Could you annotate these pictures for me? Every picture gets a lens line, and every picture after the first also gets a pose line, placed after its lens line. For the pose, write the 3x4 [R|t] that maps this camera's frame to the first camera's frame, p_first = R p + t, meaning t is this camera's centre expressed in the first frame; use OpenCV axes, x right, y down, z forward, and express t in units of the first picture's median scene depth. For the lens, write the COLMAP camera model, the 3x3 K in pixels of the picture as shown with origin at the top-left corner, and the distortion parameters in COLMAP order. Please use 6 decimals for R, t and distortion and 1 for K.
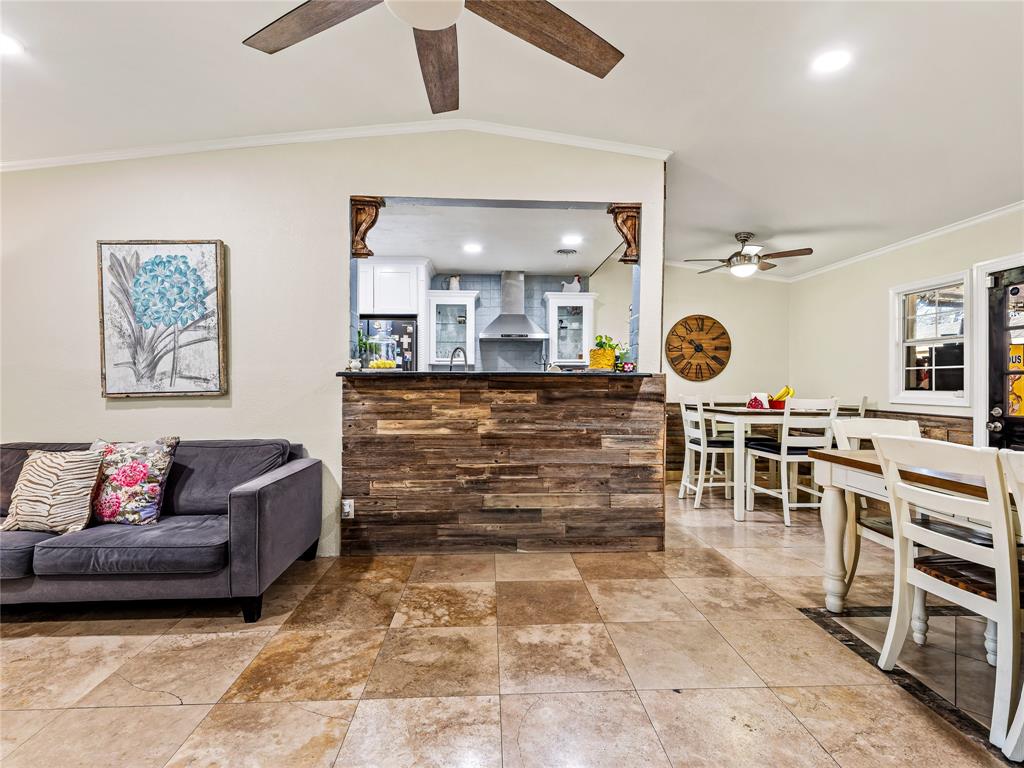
lens RADIAL K [[483.1, 0, 514.4], [0, 483.1, 381.5], [0, 0, 1]] dist [0.002003, 0.000393]
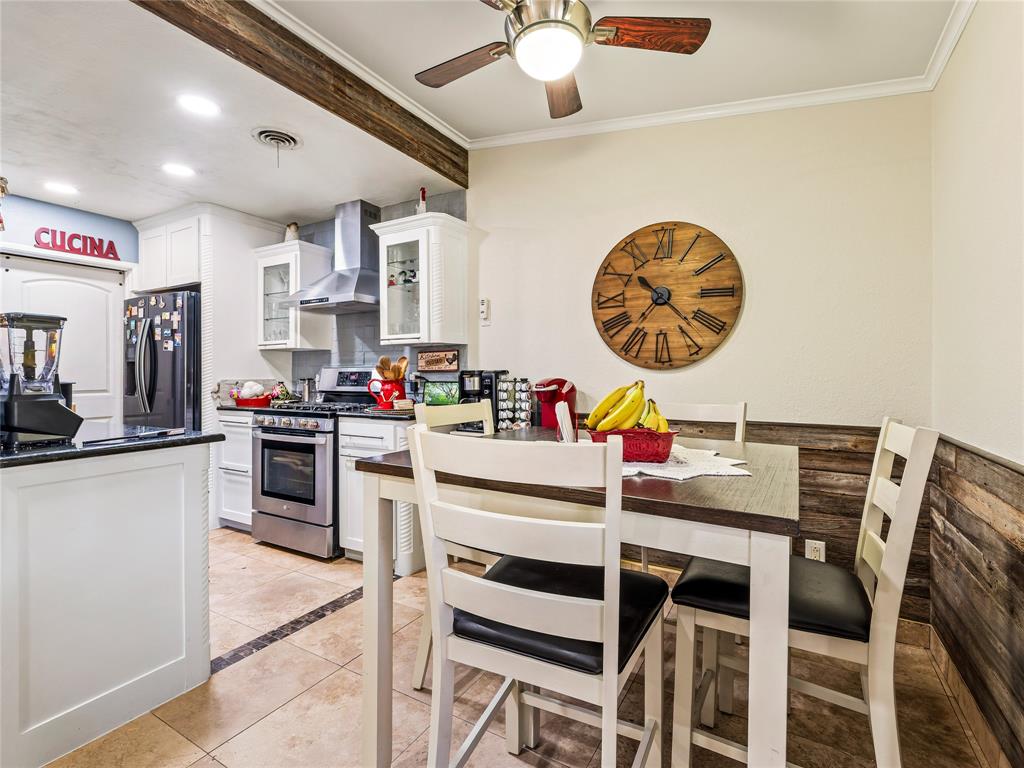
lens RADIAL K [[475.7, 0, 511.4], [0, 475.7, 373.8], [0, 0, 1]] dist [0.001862, 0.000346]
pose [[0.839971, -0.005293, -0.542605, 0.713827], [0.004746, 0.999986, -0.002407, 0.005348], [0.542610, -0.000553, 0.839985, 0.778045]]
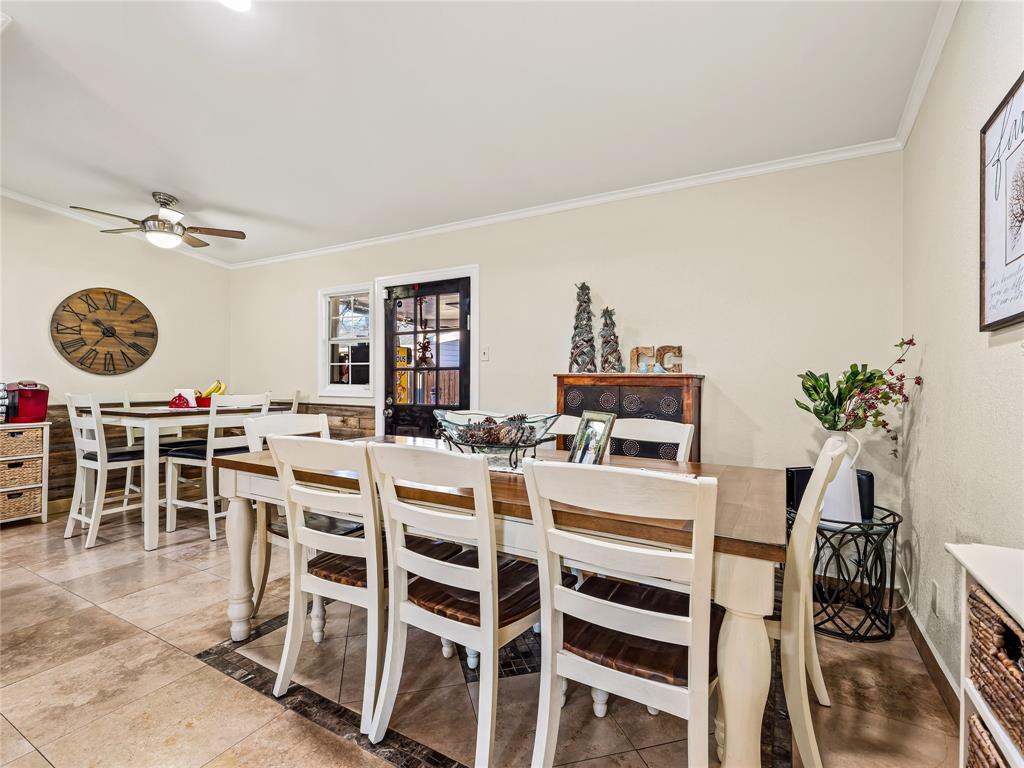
lens RADIAL K [[475.7, 0, 511.4], [0, 475.7, 373.8], [0, 0, 1]] dist [0.001862, 0.000346]
pose [[0.532612, 0.007595, 0.846325, 0.115548], [-0.003111, 0.999971, -0.007016, 0.001056], [-0.846354, 0.001104, 0.532620, 0.078275]]
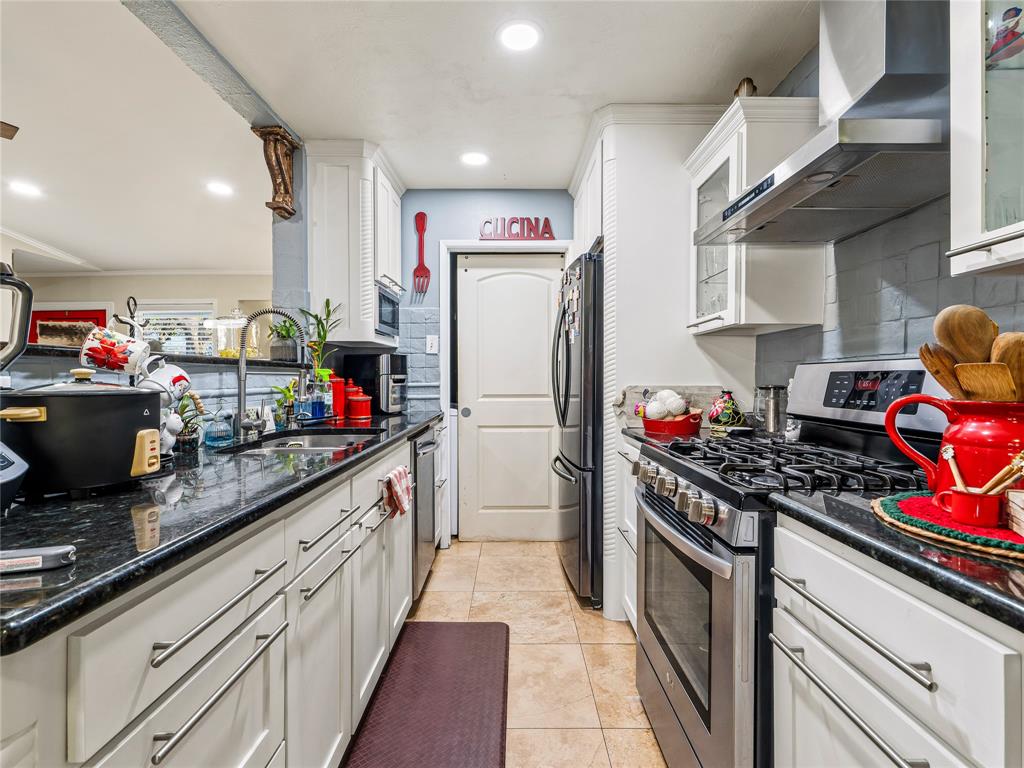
lens RADIAL K [[480.8, 0, 514.1], [0, 480.8, 381.3], [0, 0, 1]] dist [0.002628, -0.000047]
pose [[-0.053010, 0.006688, -0.998572, 0.344729], [-0.002811, 0.999973, 0.006847, 0.003176], [0.998590, 0.003170, -0.052990, 1.126837]]
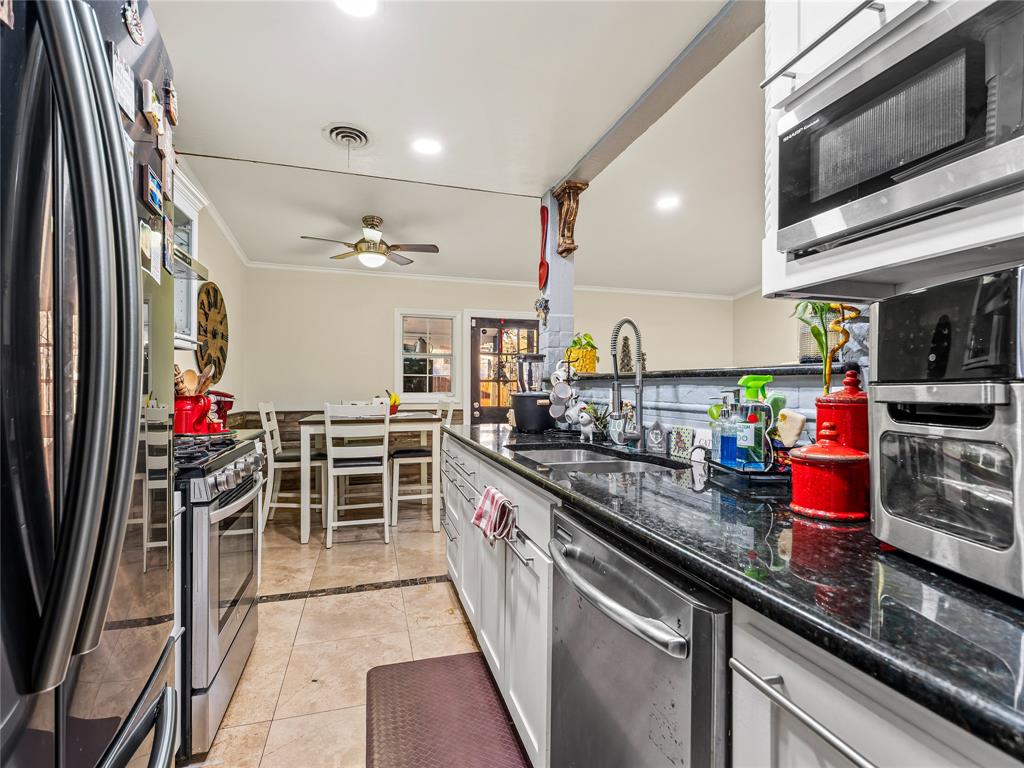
lens RADIAL K [[480.8, 0, 514.1], [0, 480.8, 381.3], [0, 0, 1]] dist [0.002628, -0.000047]
pose [[-0.233988, 0.009133, 0.972197, -0.497138], [-0.002453, 0.999947, -0.009984, -0.000248], [-0.972236, -0.004720, -0.233953, 1.072709]]
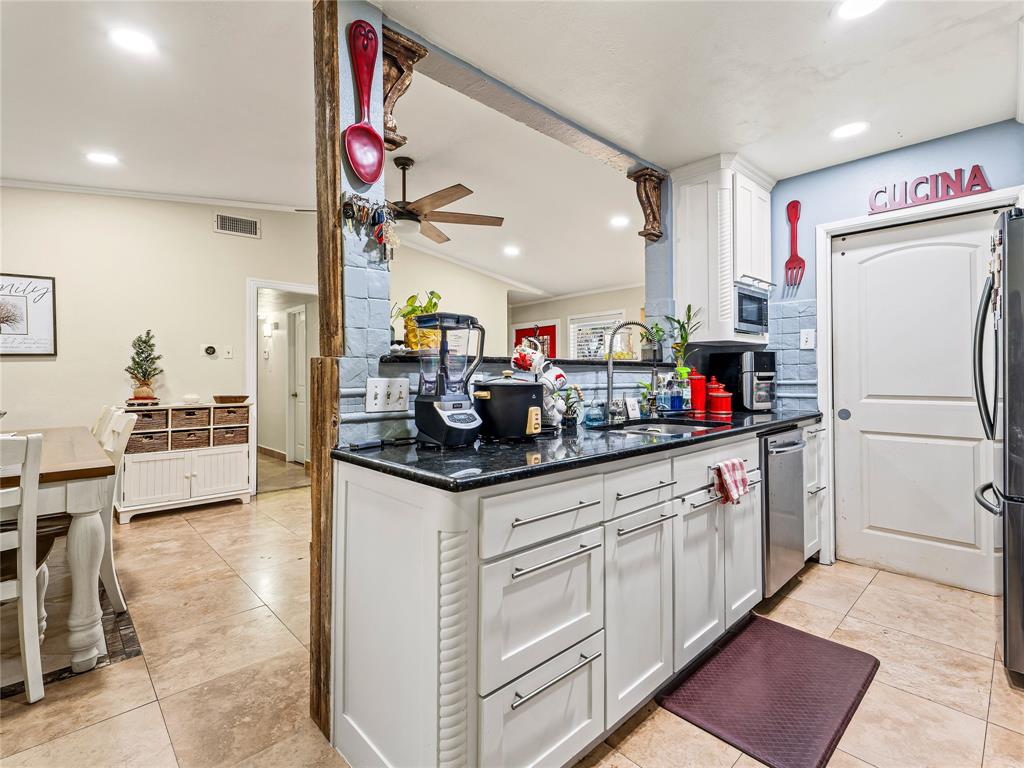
lens RADIAL K [[487.4, 0, 509.4], [0, 487.4, 371.5], [0, 0, 1]] dist [-0.000068, -0.000225]
pose [[-0.765642, -0.004338, -0.643252, 0.390234], [-0.002016, 0.999989, -0.004344, 0.001874], [0.643263, -0.002029, -0.765642, 1.228104]]
